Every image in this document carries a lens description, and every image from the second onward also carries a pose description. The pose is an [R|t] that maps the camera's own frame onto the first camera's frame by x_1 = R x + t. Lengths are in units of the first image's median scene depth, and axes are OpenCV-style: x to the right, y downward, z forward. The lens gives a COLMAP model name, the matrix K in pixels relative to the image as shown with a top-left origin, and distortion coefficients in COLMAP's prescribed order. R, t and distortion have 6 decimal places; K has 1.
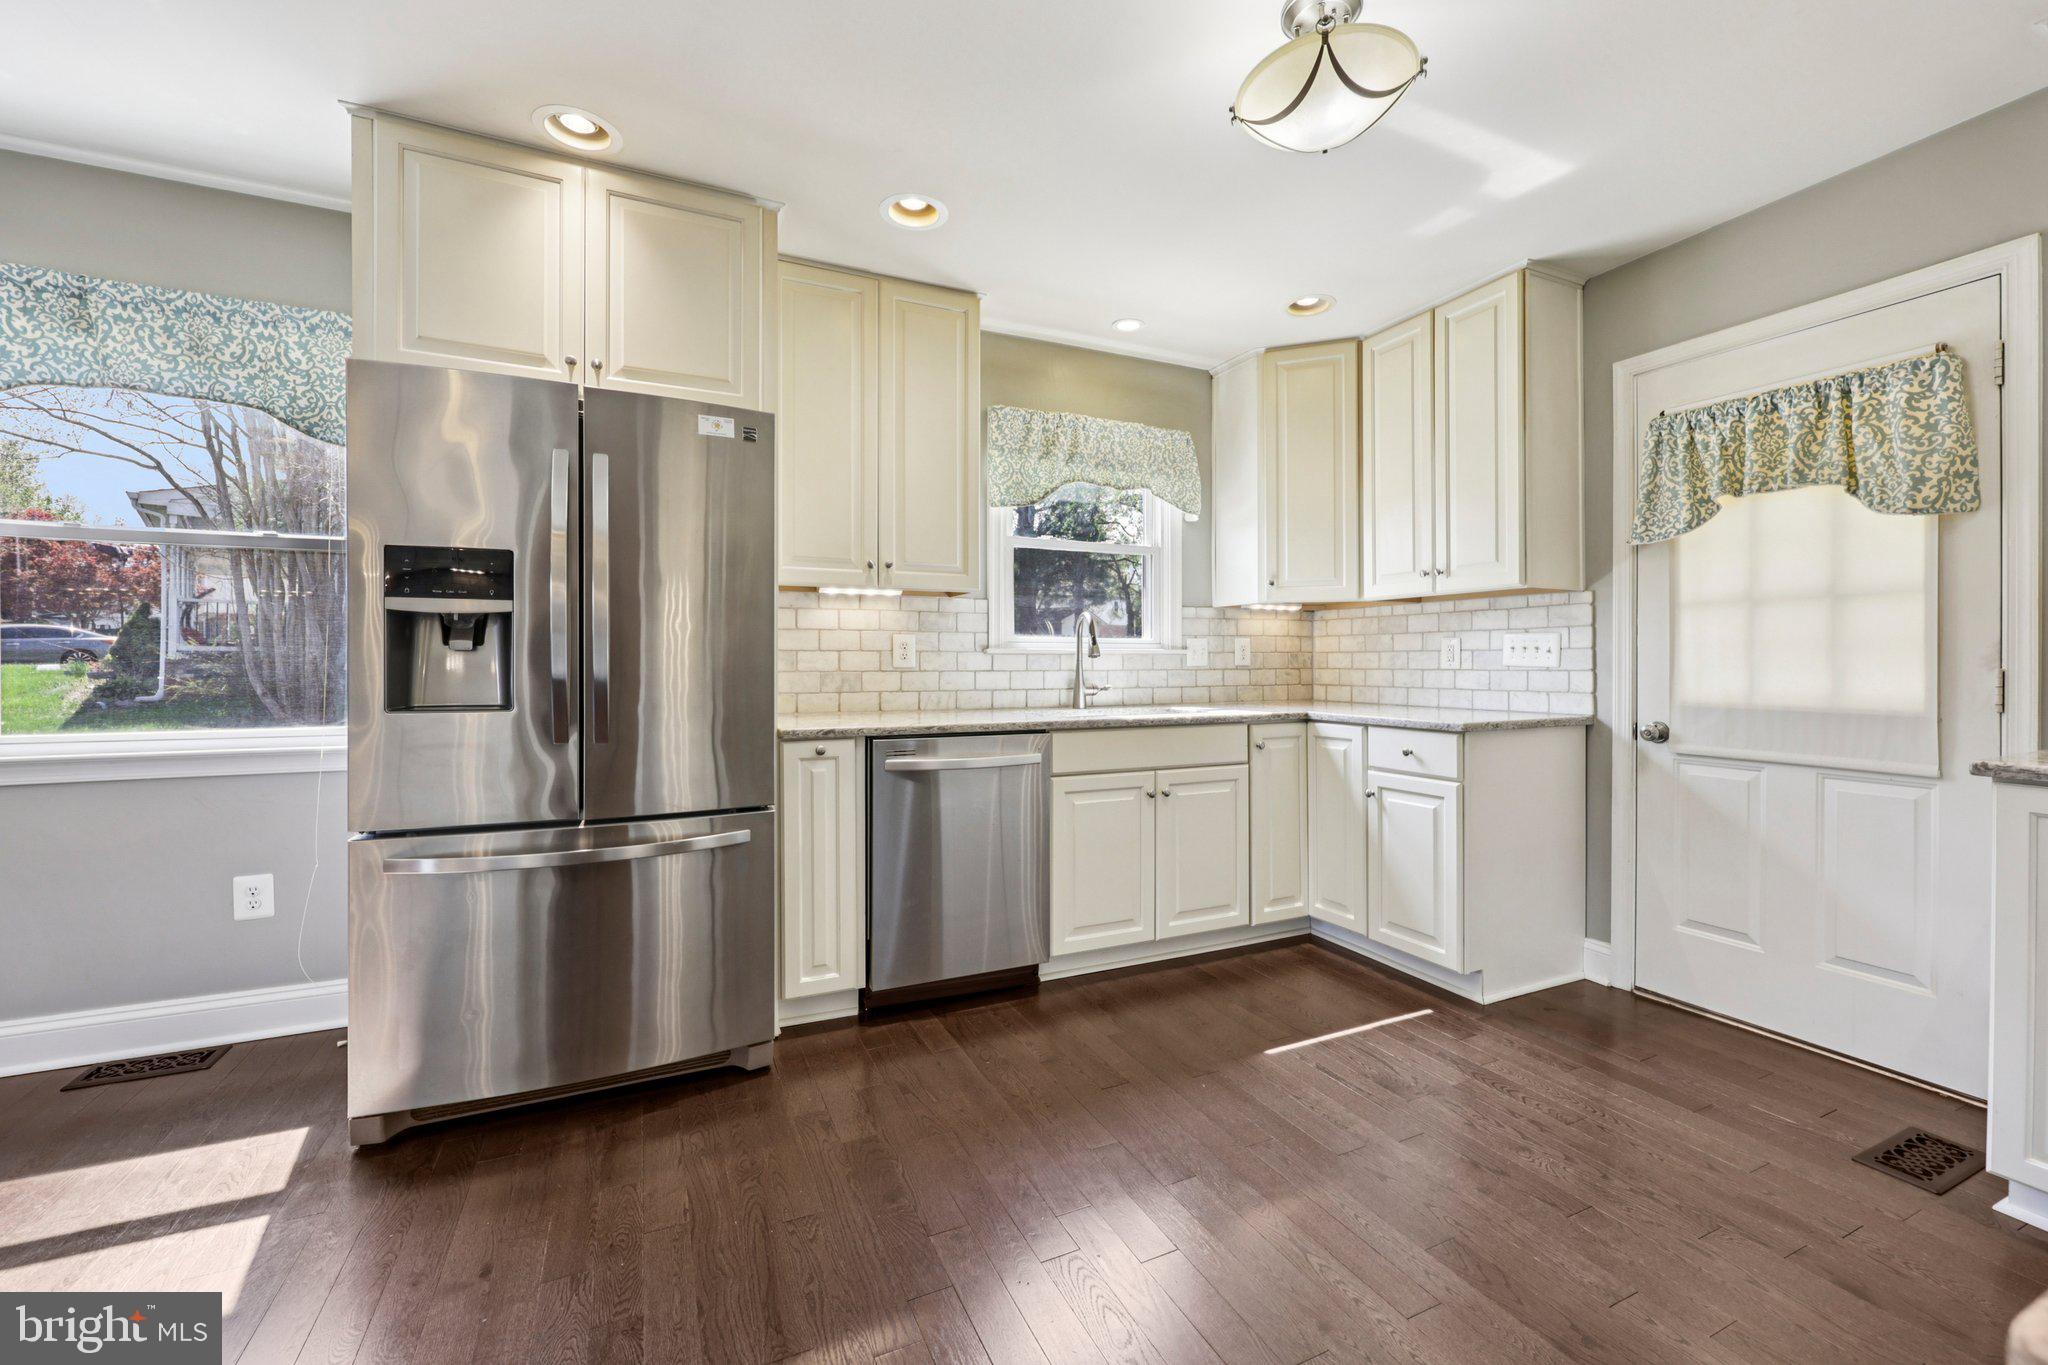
lens RADIAL K [[837.5, 0, 1014.5], [0, 837.5, 666.0], [0, 0, 1]] dist [0.000401, 0.001322]
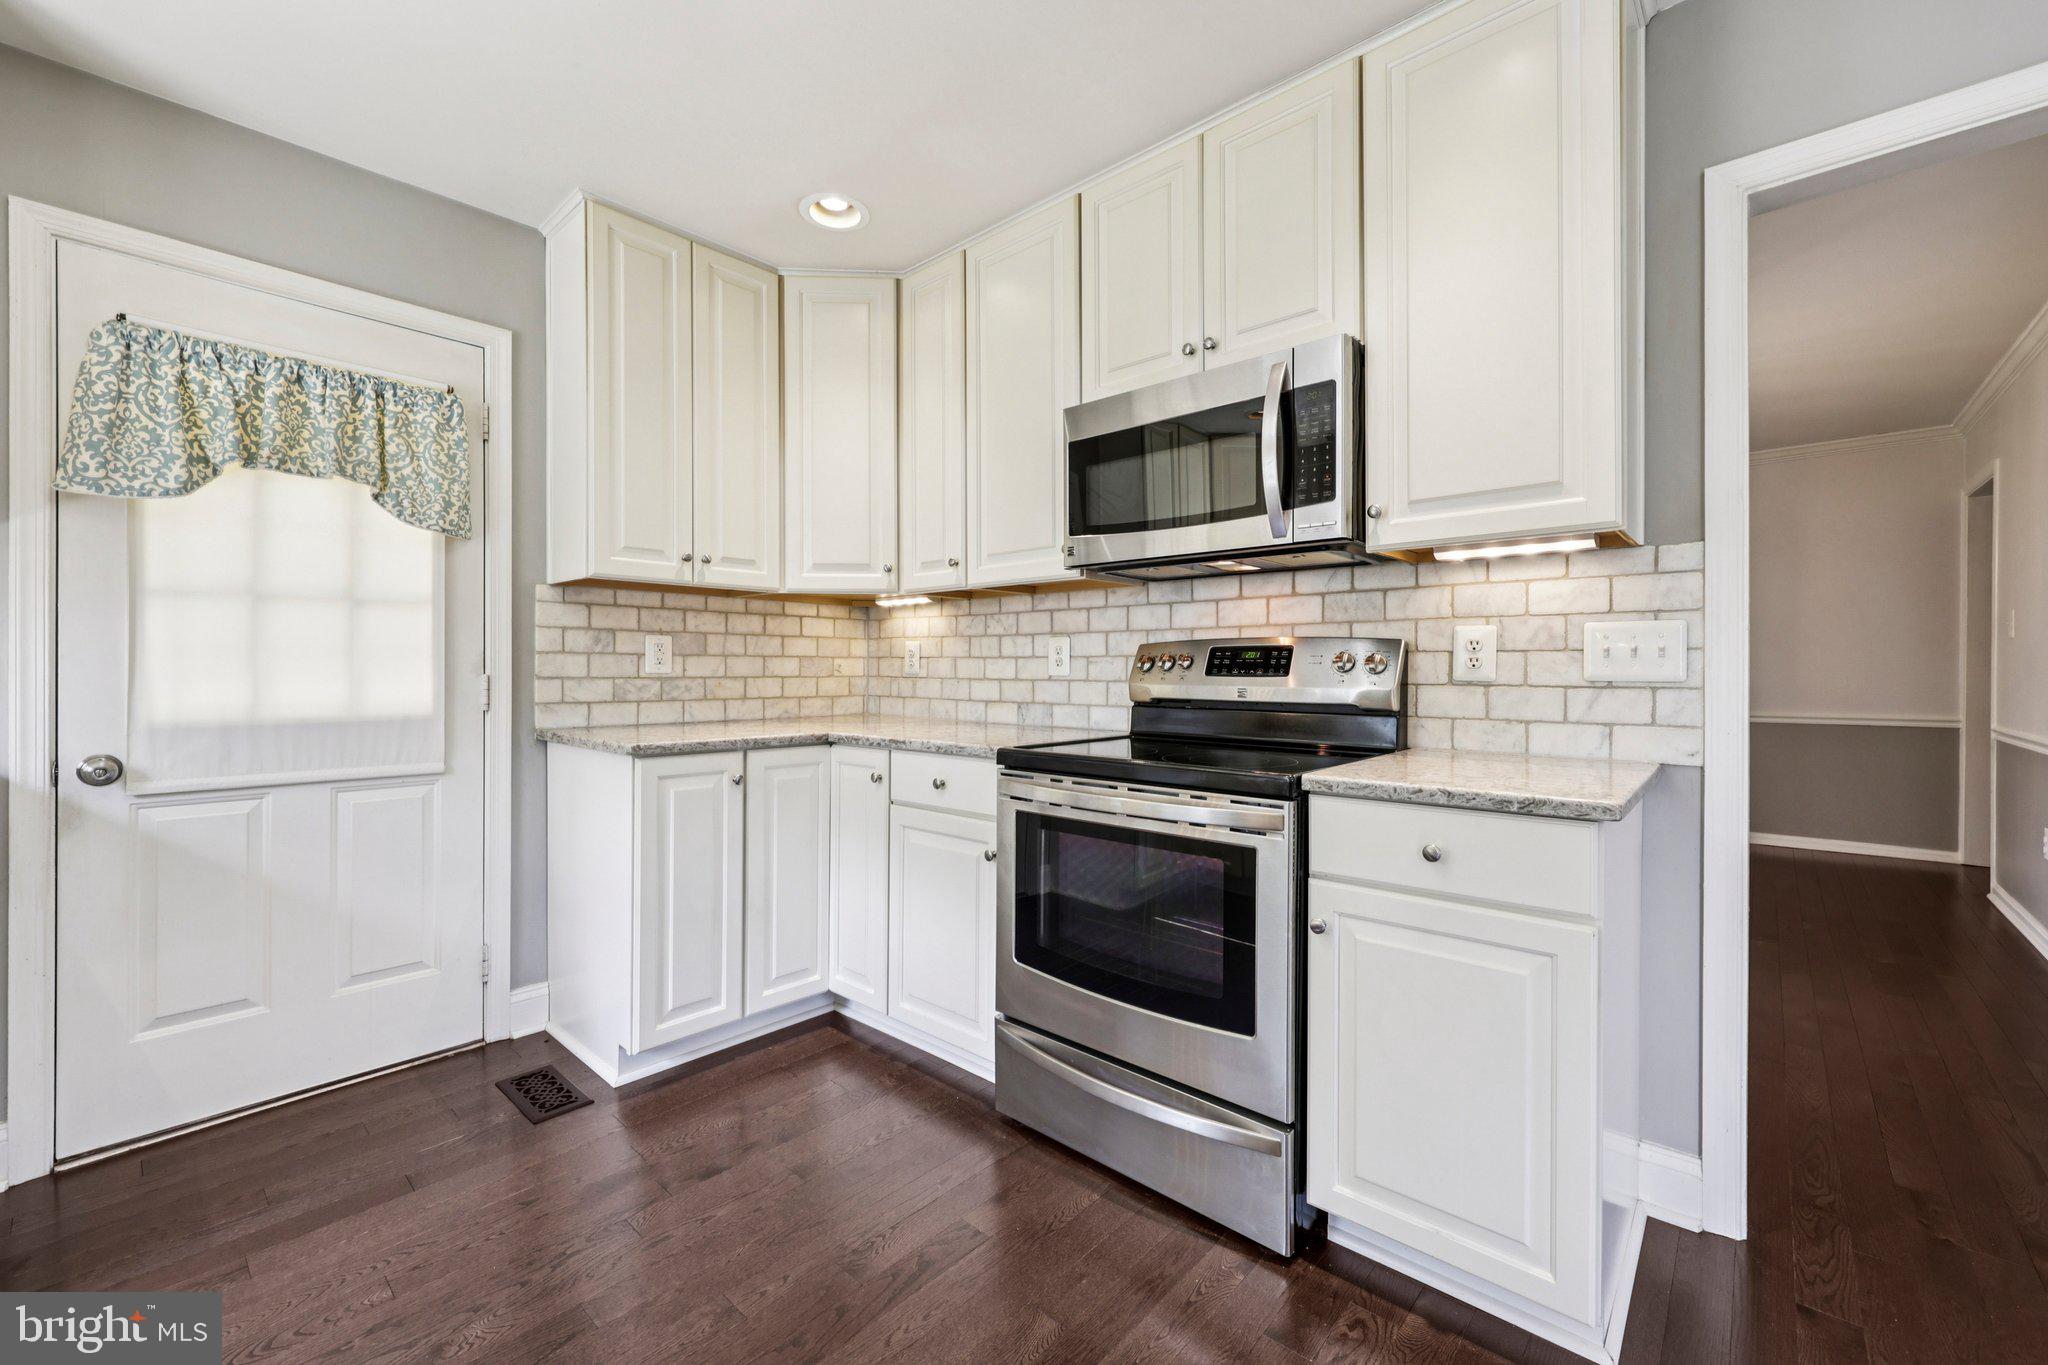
lens RADIAL K [[837.5, 0, 1012.1], [0, 837.5, 671.6], [0, 0, 1]] dist [0.000401, 0.001322]
pose [[-0.405137, -0.000407, 0.914256, -0.182992], [0.005552, 0.999980, 0.002906, -0.000522], [-0.914239, 0.006253, -0.405127, 0.628217]]
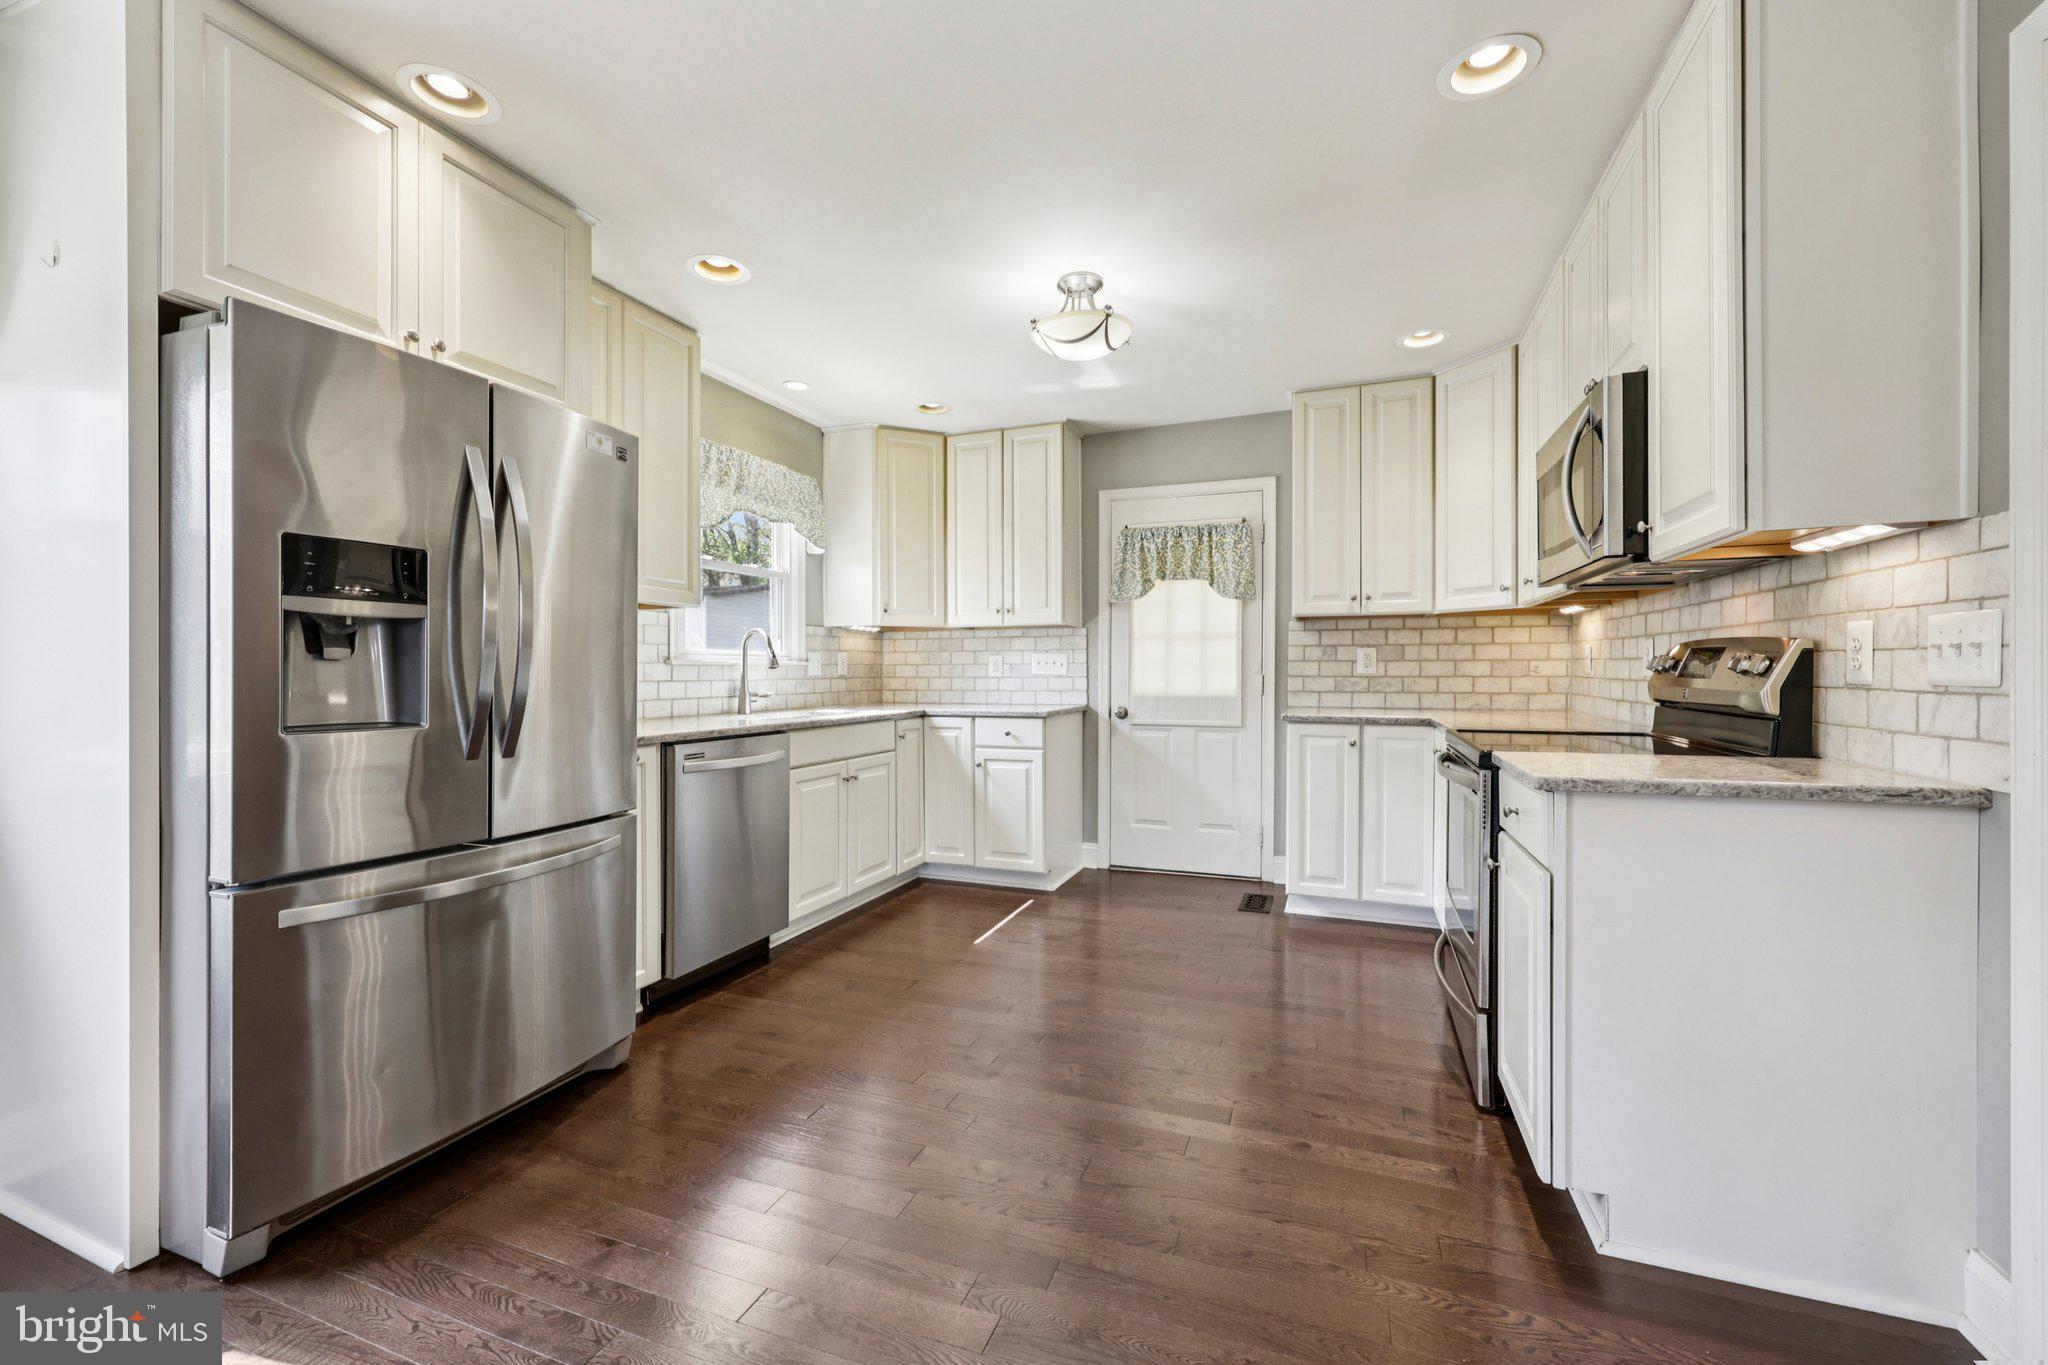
lens RADIAL K [[837.5, 0, 1021.2], [0, 837.5, 680.9], [0, 0, 1]] dist [0.000401, 0.001322]
pose [[0.715619, -0.009011, 0.698433, -0.602490], [0.006001, 0.999959, 0.006752, 0.001316], [-0.698465, -0.000640, 0.715643, -0.079446]]
